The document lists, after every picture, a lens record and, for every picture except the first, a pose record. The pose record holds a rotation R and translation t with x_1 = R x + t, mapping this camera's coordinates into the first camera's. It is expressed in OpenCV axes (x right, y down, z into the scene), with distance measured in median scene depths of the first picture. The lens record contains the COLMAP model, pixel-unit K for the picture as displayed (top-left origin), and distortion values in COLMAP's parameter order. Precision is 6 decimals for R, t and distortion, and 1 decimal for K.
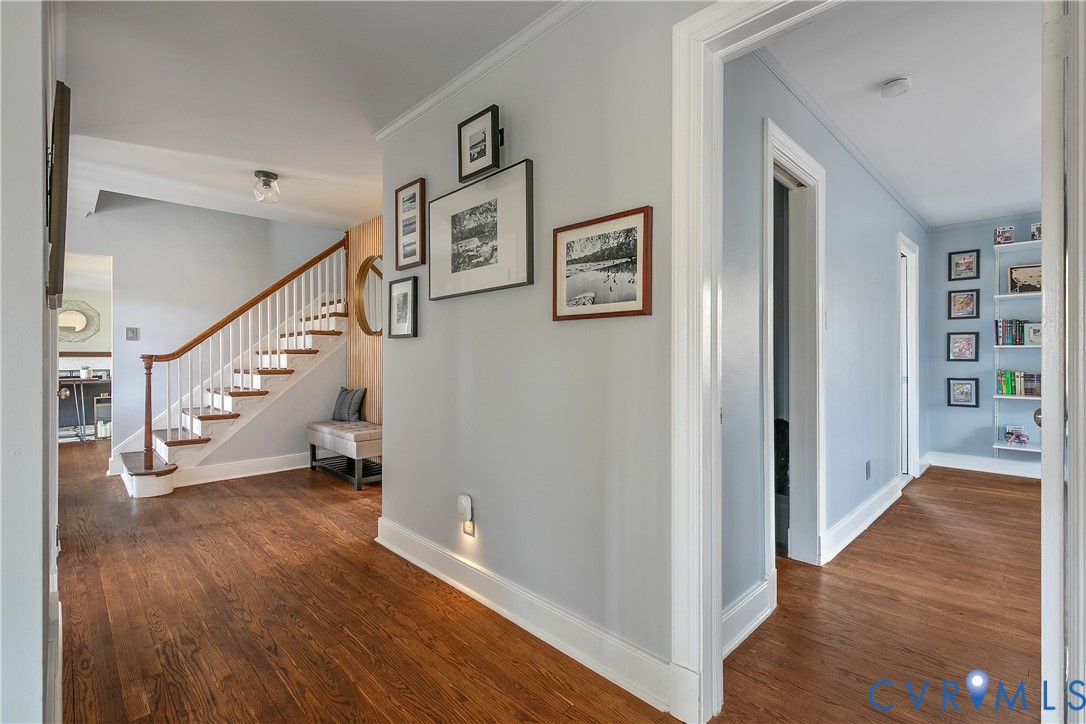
lens RADIAL K [[497.5, 0, 540.8], [0, 497.5, 357.2], [0, 0, 1]] dist [0.007892, -0.000503]
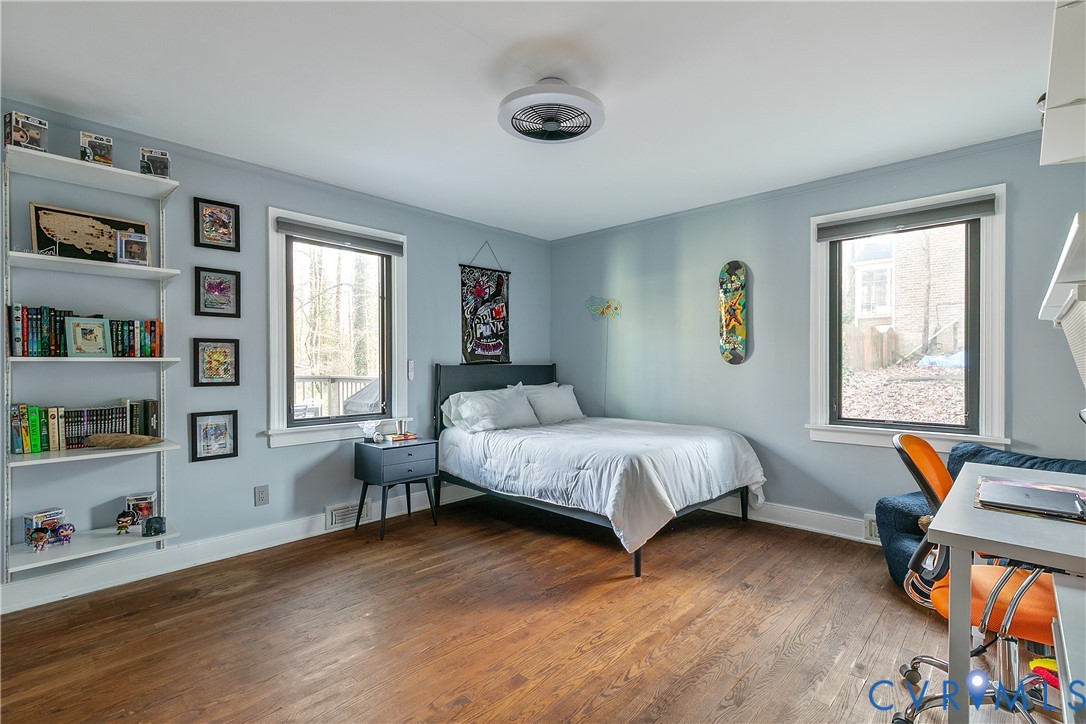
lens RADIAL K [[497.5, 0, 540.9], [0, 497.5, 362.6], [0, 0, 1]] dist [0.007892, -0.000503]
pose [[-0.037801, -0.003109, 0.999280, 0.407853], [0.003910, 0.999987, 0.003260, -0.017625], [-0.999278, 0.004030, -0.037788, 0.508795]]
